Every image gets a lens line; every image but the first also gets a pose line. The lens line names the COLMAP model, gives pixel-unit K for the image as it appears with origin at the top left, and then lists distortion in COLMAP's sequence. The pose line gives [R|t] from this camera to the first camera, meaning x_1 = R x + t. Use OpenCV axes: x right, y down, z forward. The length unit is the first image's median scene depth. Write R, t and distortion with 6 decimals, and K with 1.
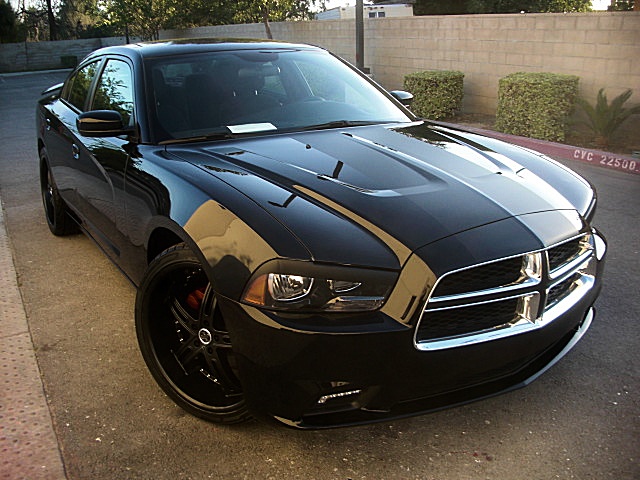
lens RADIAL K [[611.8, 0, 316.9], [0, 611.8, 236.5], [0, 0, 1]] dist [-0.217907, 0.176270]
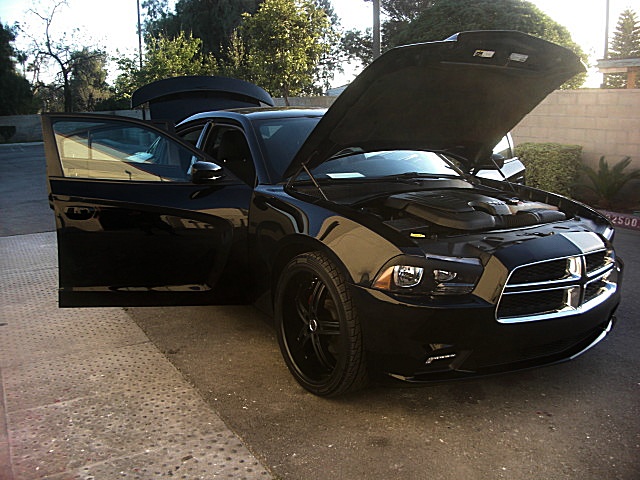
lens RADIAL K [[637.2, 0, 320.0], [0, 637.2, 240.0], [0, 0, 1]] dist [-0.262014, 0.311784]
pose [[0.999697, 0.002091, 0.024512, -0.225058], [0.001018, 0.992012, -0.126142, 0.145490], [-0.024580, 0.126129, 0.991709, -0.345549]]
